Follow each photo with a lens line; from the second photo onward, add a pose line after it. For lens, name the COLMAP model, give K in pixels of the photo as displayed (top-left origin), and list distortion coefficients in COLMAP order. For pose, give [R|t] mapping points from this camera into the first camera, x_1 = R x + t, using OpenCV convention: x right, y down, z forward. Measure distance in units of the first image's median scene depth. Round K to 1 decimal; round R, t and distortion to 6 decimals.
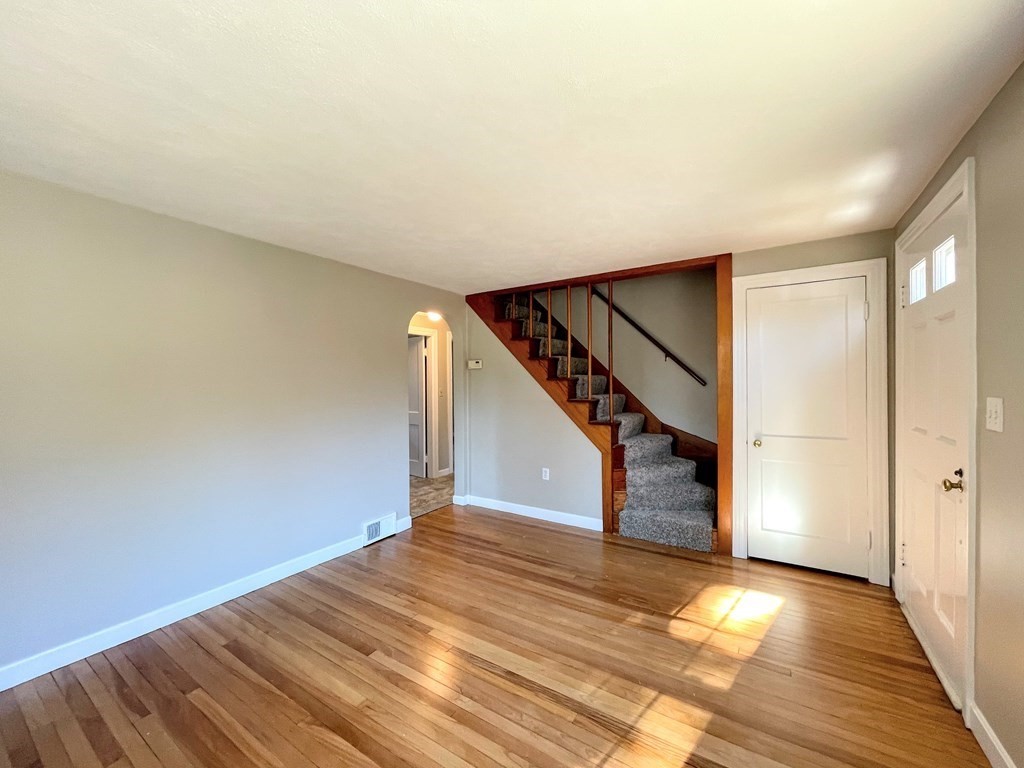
lens RADIAL K [[419.6, 0, 511.9], [0, 419.6, 379.5], [0, 0, 1]] dist [-0.000363, -0.000060]
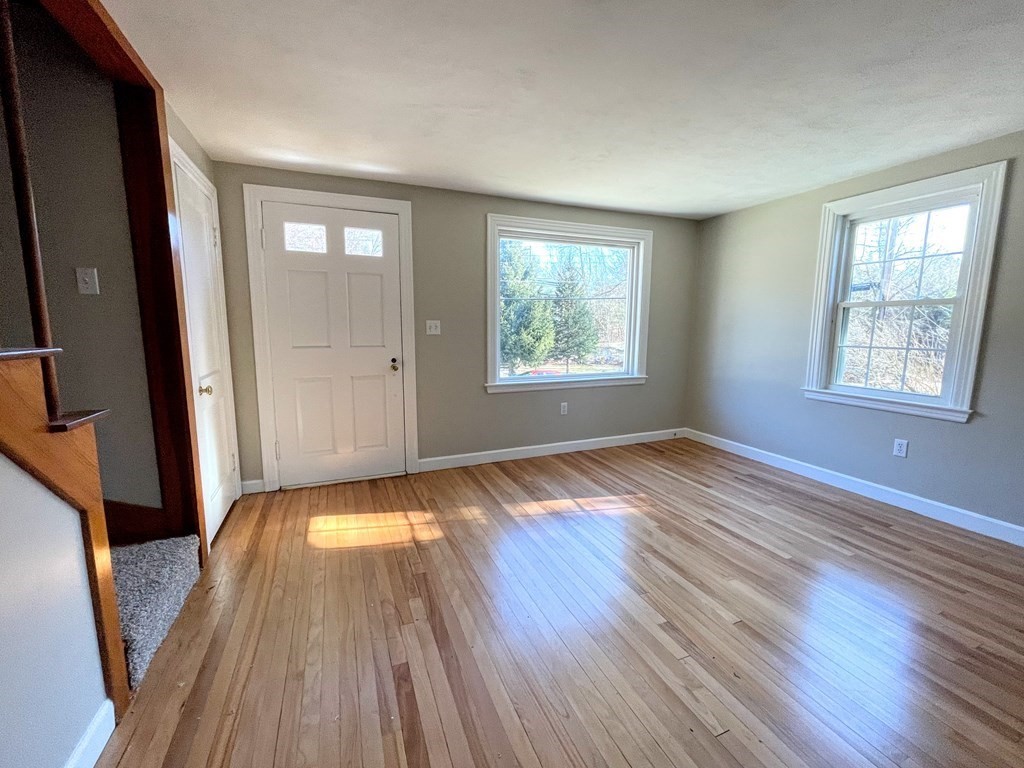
lens RADIAL K [[419.6, 0, 511.9], [0, 419.6, 379.5], [0, 0, 1]] dist [-0.000363, -0.000060]
pose [[-0.820565, -0.075191, 0.566585, -0.422542], [0.001578, 0.991007, 0.133802, 0.043733], [-0.571550, 0.110688, -0.813067, 1.968143]]
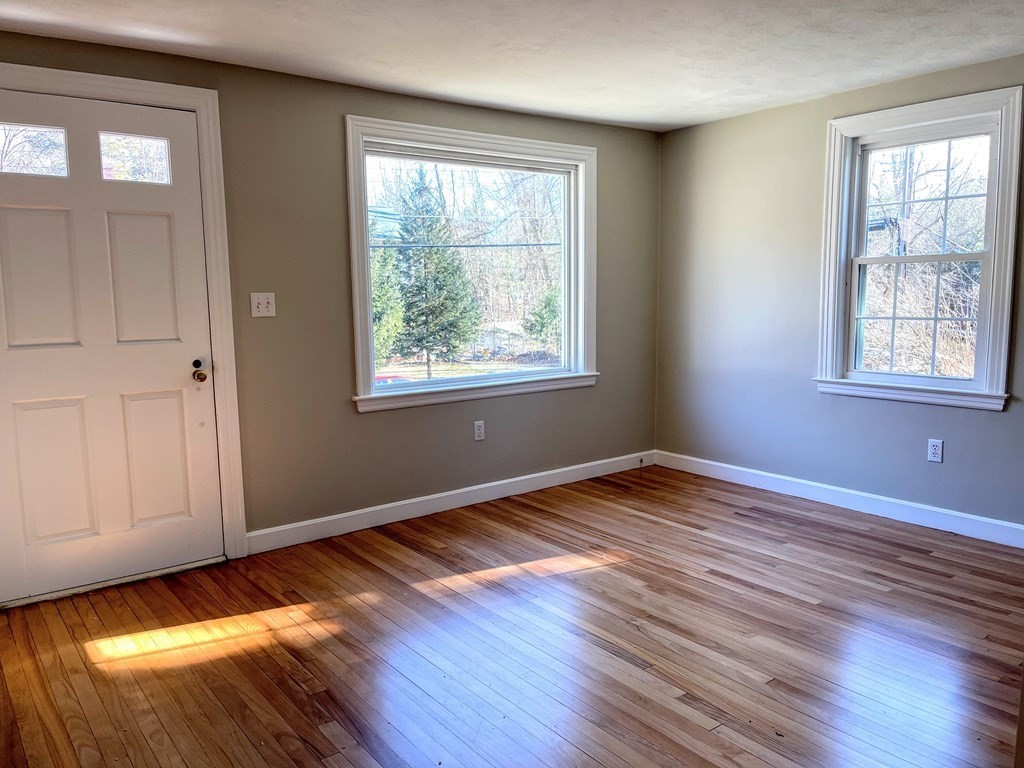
lens RADIAL K [[775.3, 0, 512.0], [0, 775.3, 384.0], [0, 0, 1]] dist [0.090893, -0.123084]
pose [[-0.940446, -0.025012, 0.339021, -0.376567], [0.018777, 0.991945, 0.125271, 0.025190], [-0.339424, 0.124176, -0.932401, 2.310963]]
